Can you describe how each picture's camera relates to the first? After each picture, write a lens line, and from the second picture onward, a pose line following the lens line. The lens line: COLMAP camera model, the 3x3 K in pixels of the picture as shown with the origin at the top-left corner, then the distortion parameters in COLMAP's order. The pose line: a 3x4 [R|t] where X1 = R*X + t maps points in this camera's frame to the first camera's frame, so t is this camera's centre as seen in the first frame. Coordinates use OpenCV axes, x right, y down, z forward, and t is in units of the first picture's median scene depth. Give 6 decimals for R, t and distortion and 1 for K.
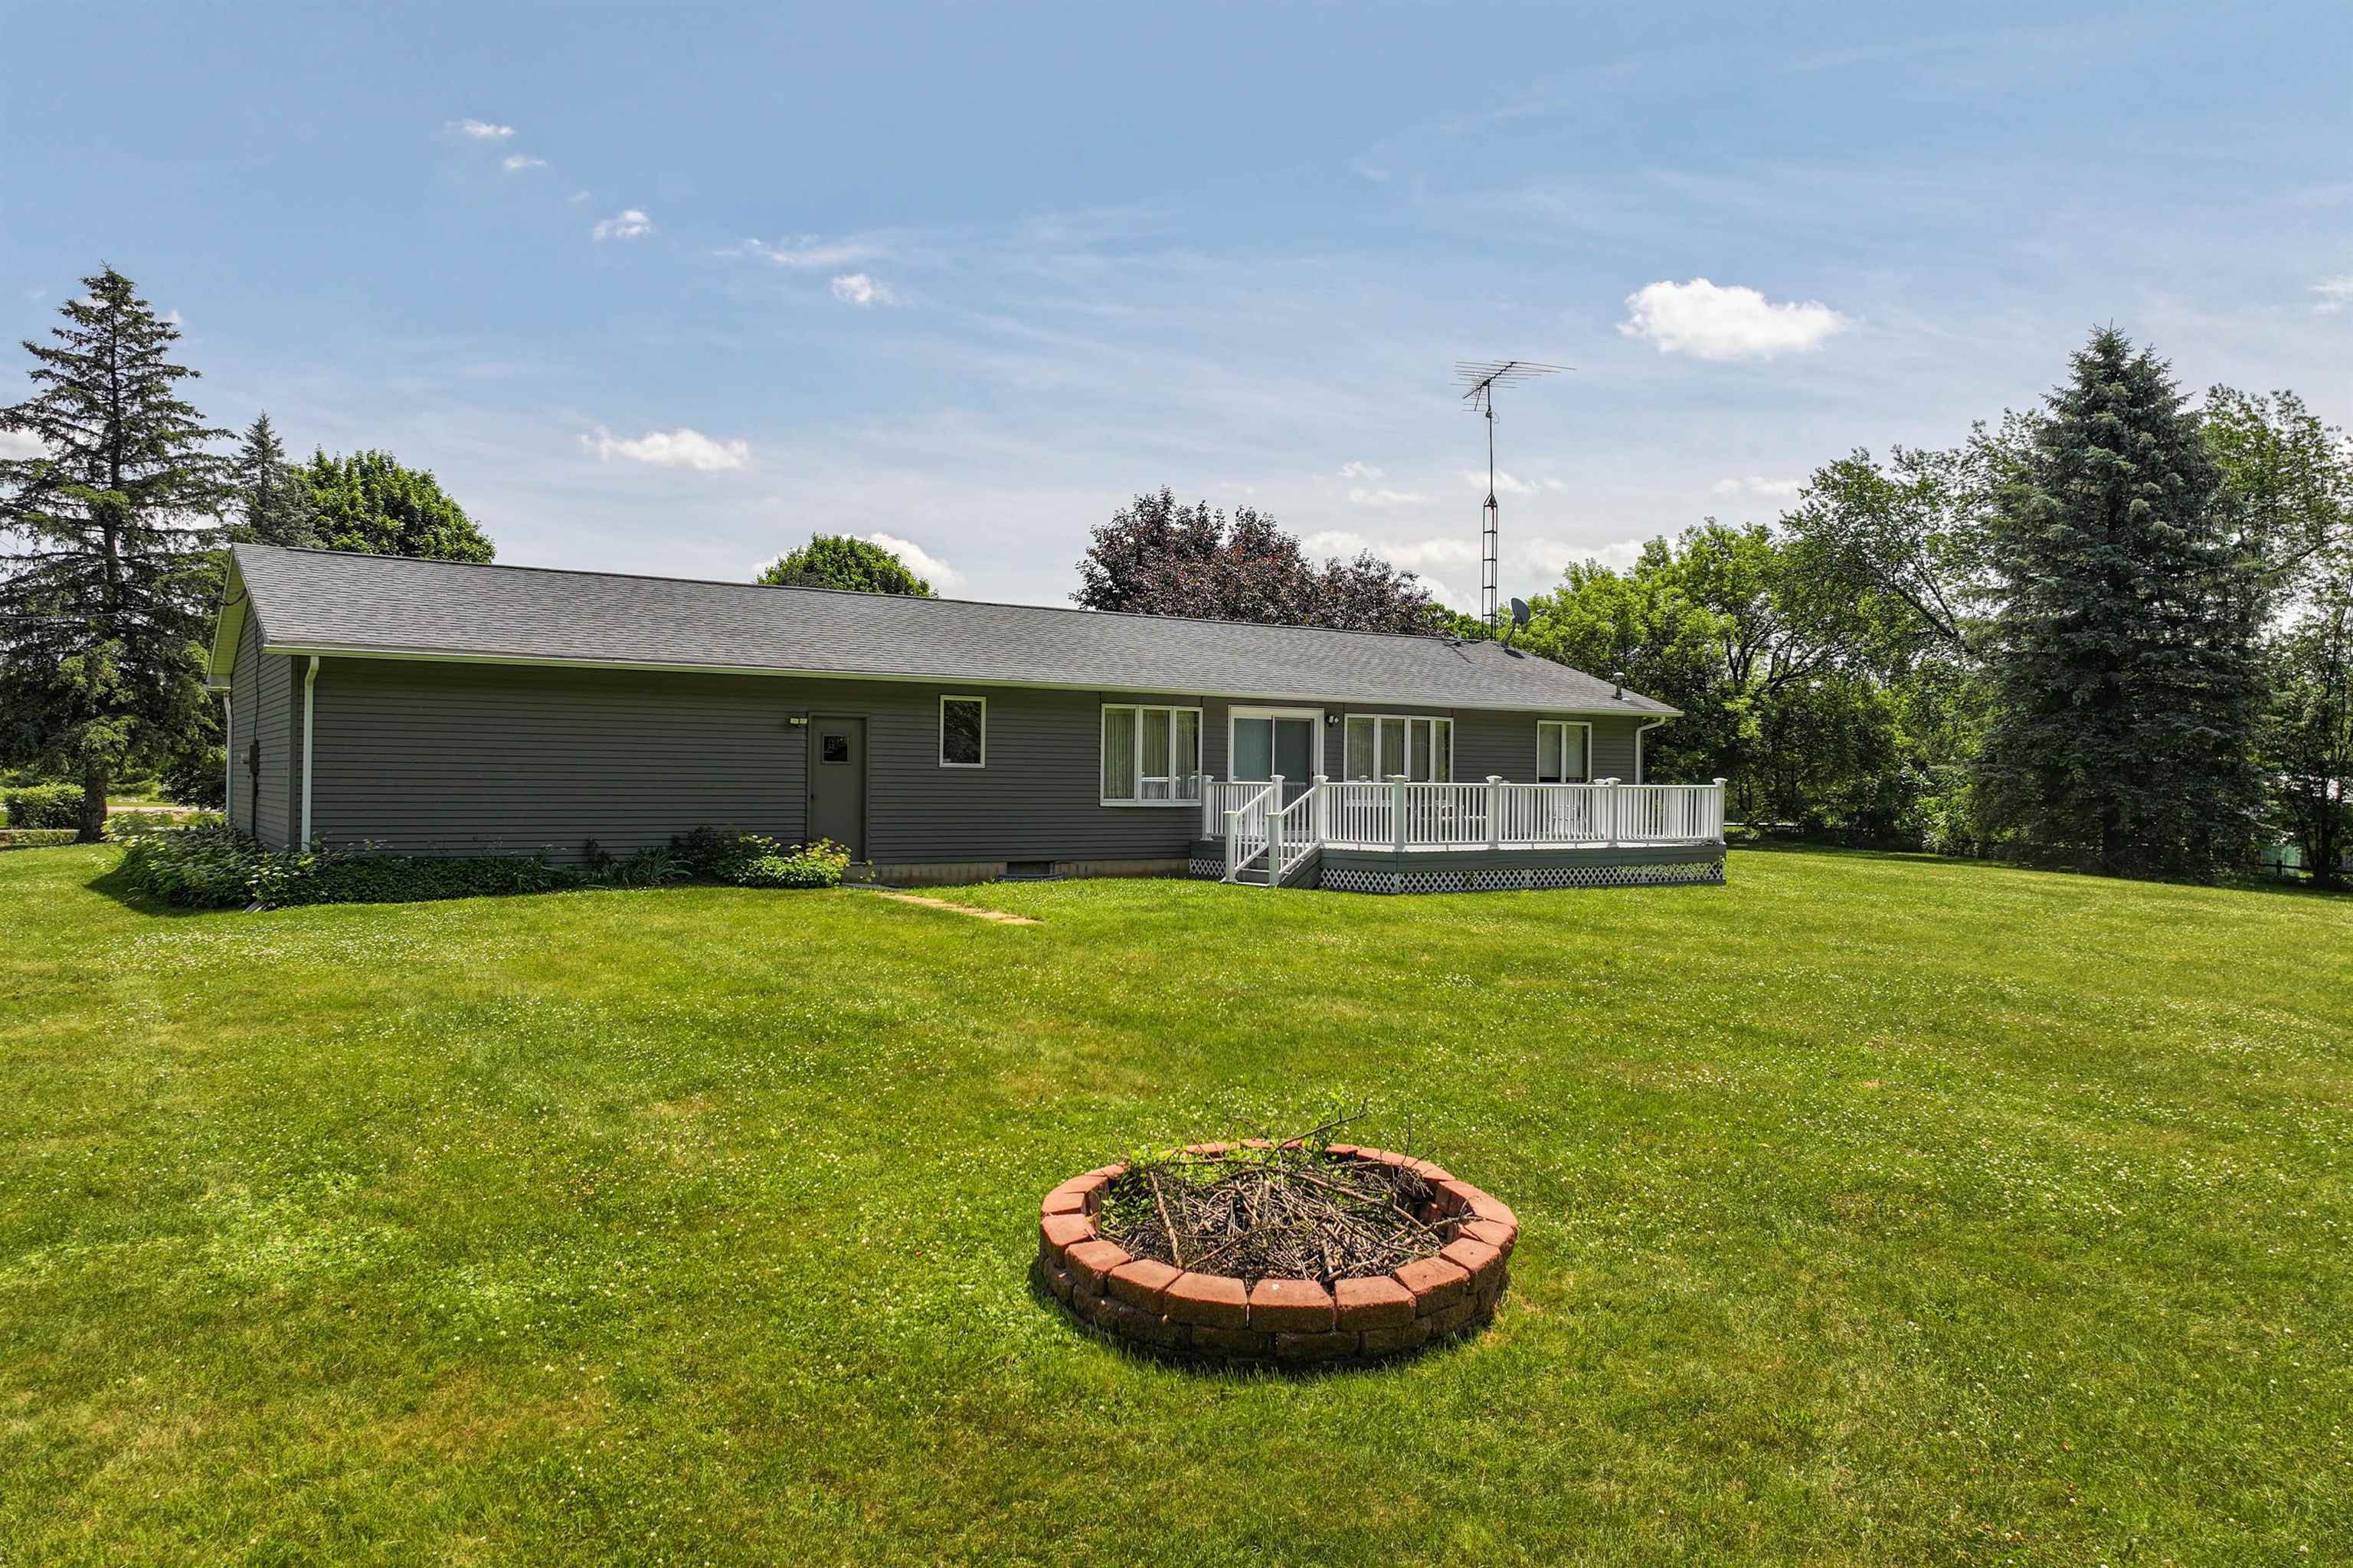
lens RADIAL K [[1642.1, 0, 1174.6], [0, 1642.1, 779.0], [0, 0, 1]] dist [0.001769, 0.004775]
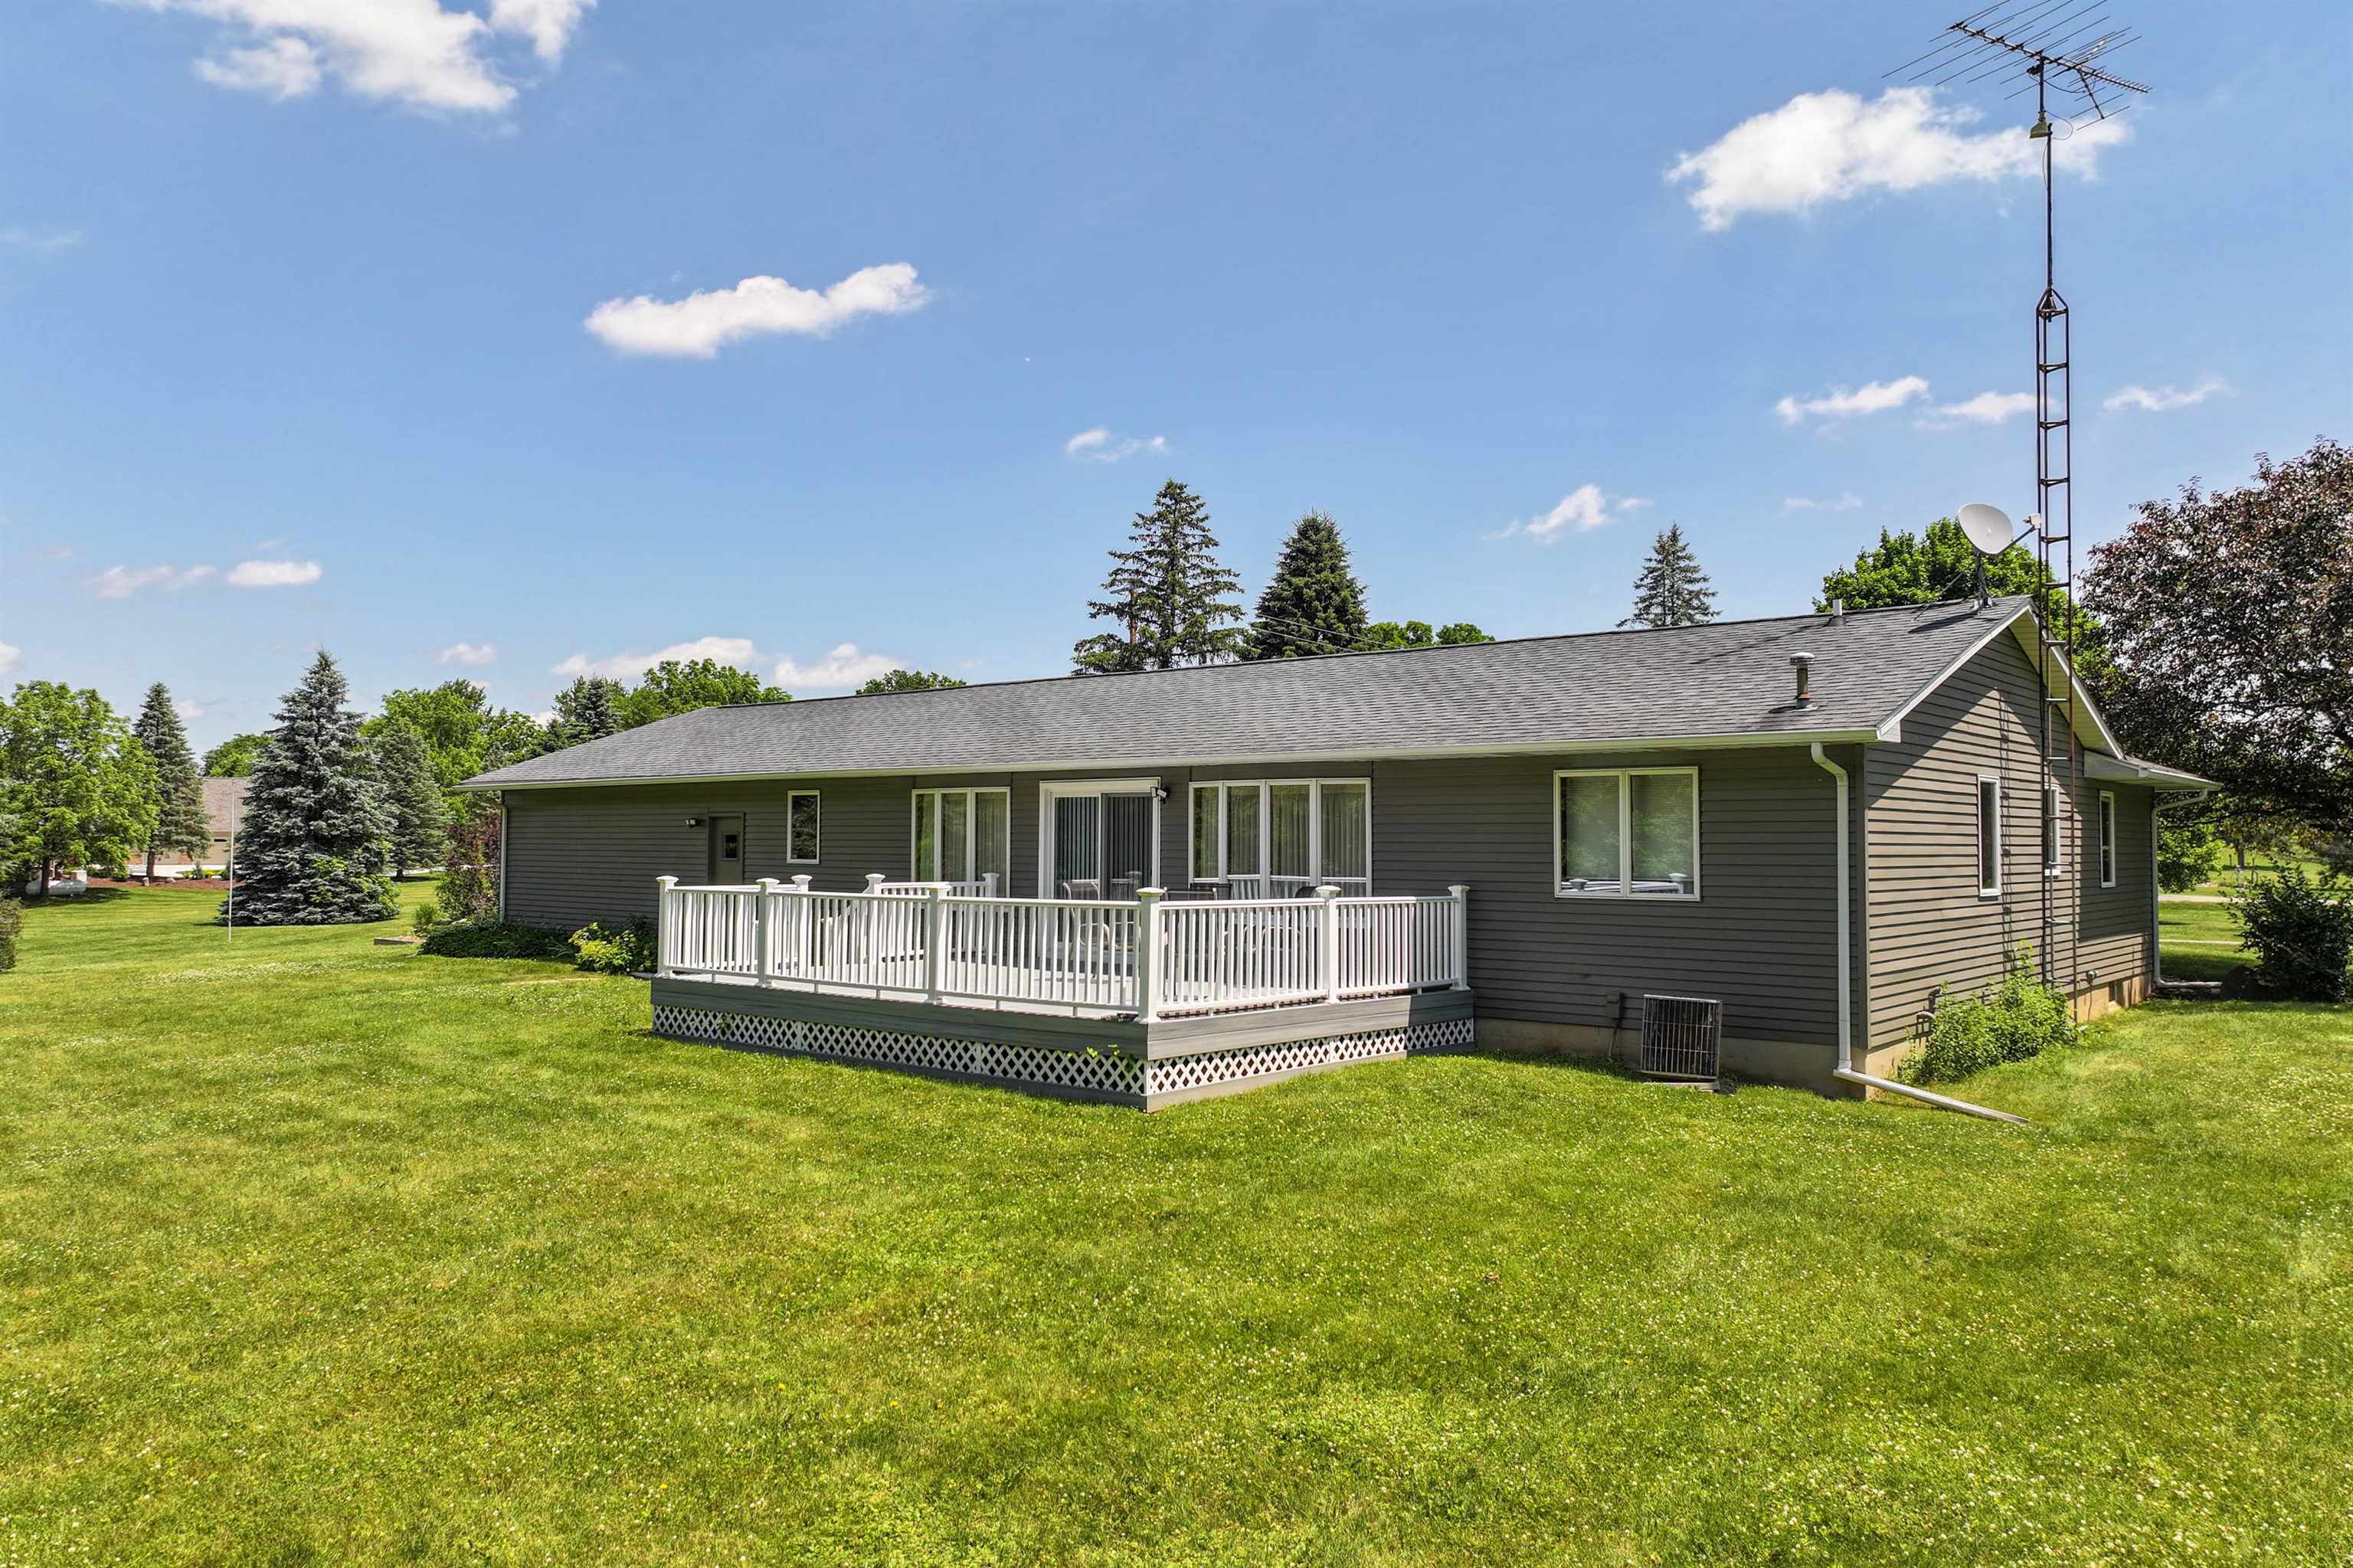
lens RADIAL K [[1642.1, 0, 1175.4], [0, 1642.1, 786.3], [0, 0, 1]] dist [0.001769, 0.004775]
pose [[0.283097, -0.045580, -0.958008, 0.763479], [-0.004196, 0.998802, -0.048760, -0.005928], [0.959082, 0.017823, 0.282567, 0.830580]]
